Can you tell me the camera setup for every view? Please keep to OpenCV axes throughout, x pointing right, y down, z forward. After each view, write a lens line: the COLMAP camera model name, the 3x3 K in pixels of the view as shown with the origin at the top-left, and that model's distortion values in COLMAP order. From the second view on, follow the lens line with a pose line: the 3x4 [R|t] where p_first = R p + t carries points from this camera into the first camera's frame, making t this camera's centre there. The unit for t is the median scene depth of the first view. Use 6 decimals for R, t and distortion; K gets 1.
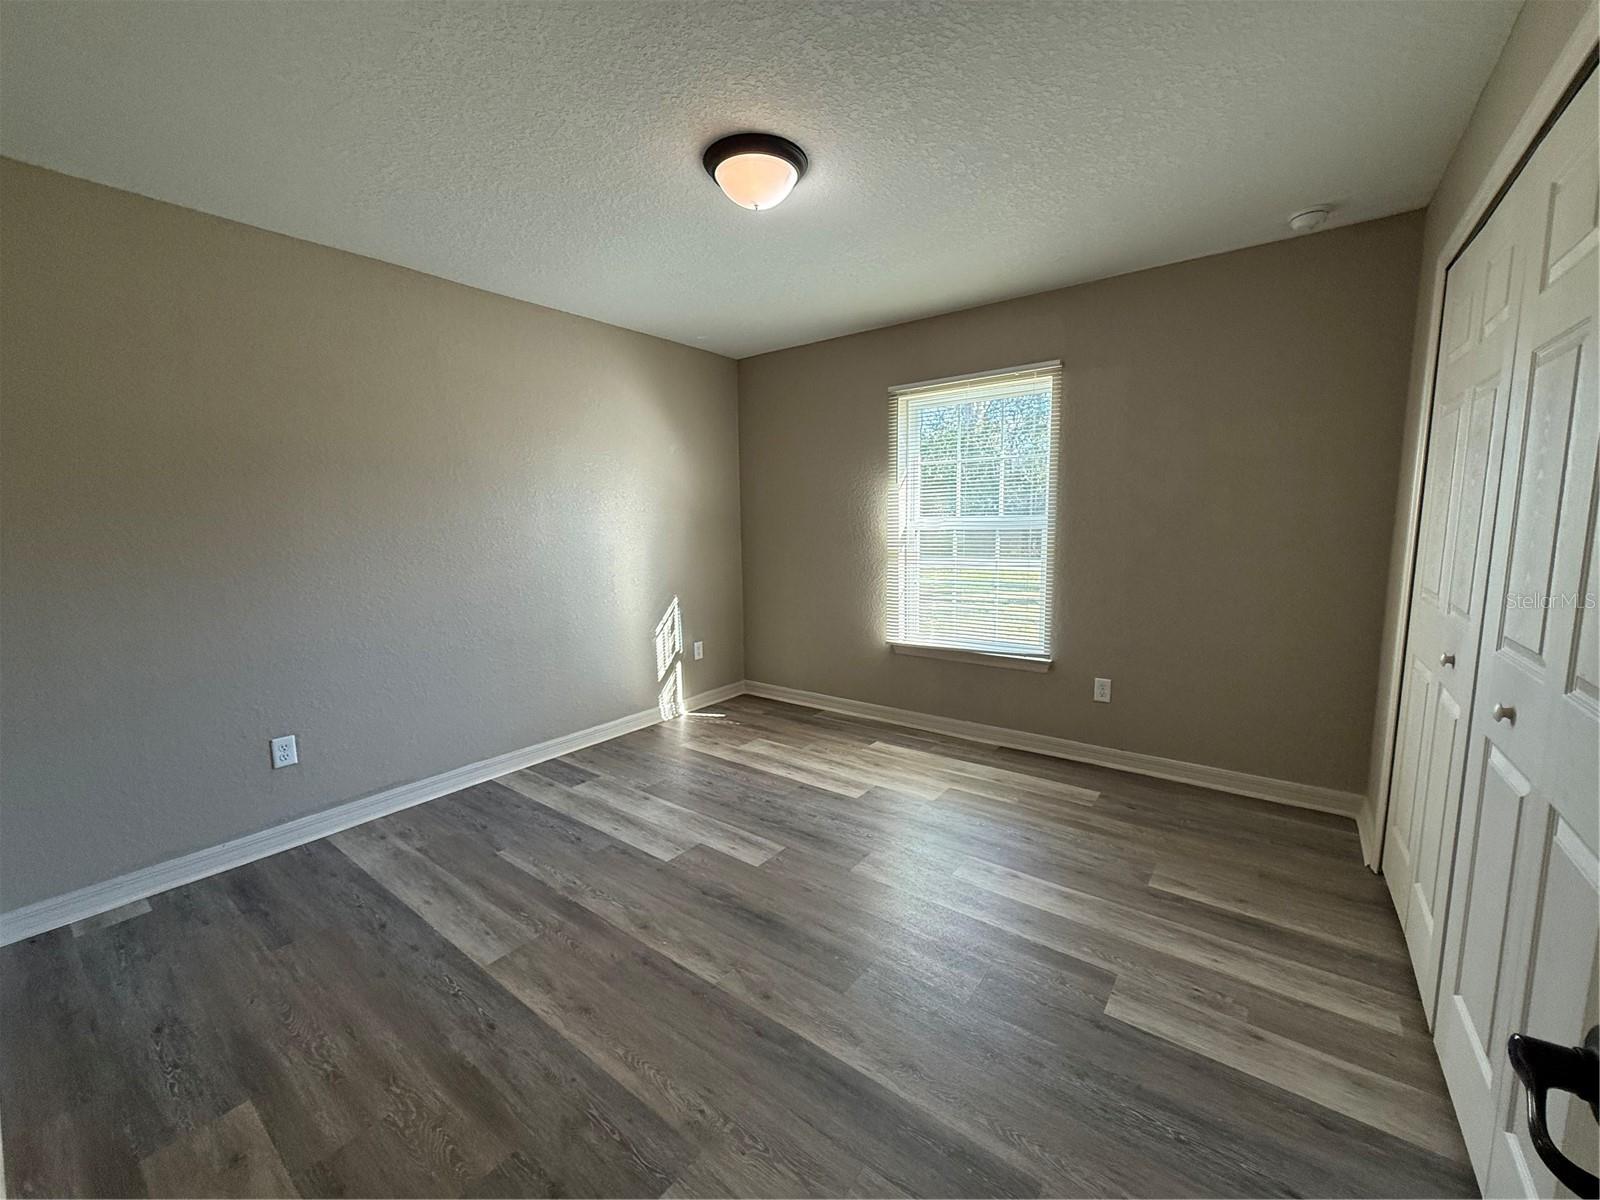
lens RADIAL K [[634.4, 0, 794.3], [0, 634.4, 602.3], [0, 0, 1]] dist [0.000009, 0.000119]
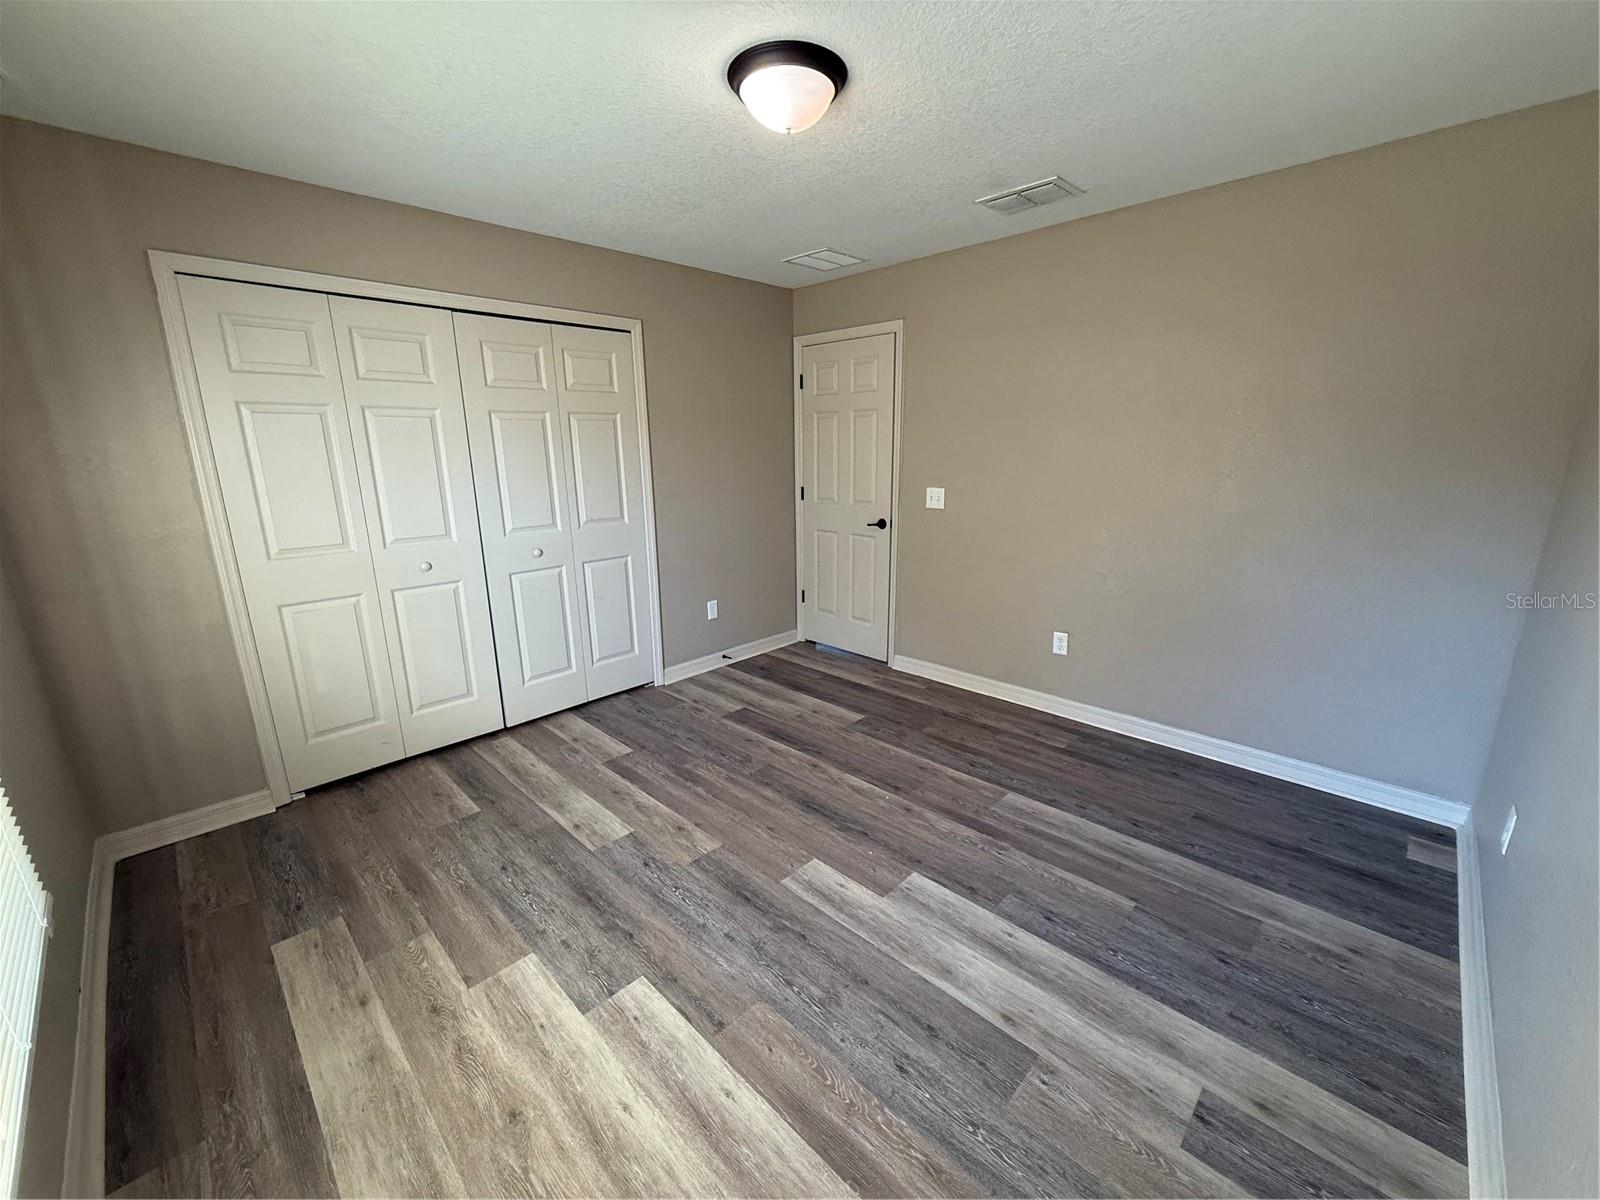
lens RADIAL K [[634.4, 0, 798.5], [0, 634.4, 594.9], [0, 0, 1]] dist [0.000009, 0.000119]
pose [[-0.992305, -0.001106, 0.123814, -0.144080], [0.043683, 0.932535, 0.358428, -0.276586], [-0.115857, 0.361078, -0.925311, 1.654160]]
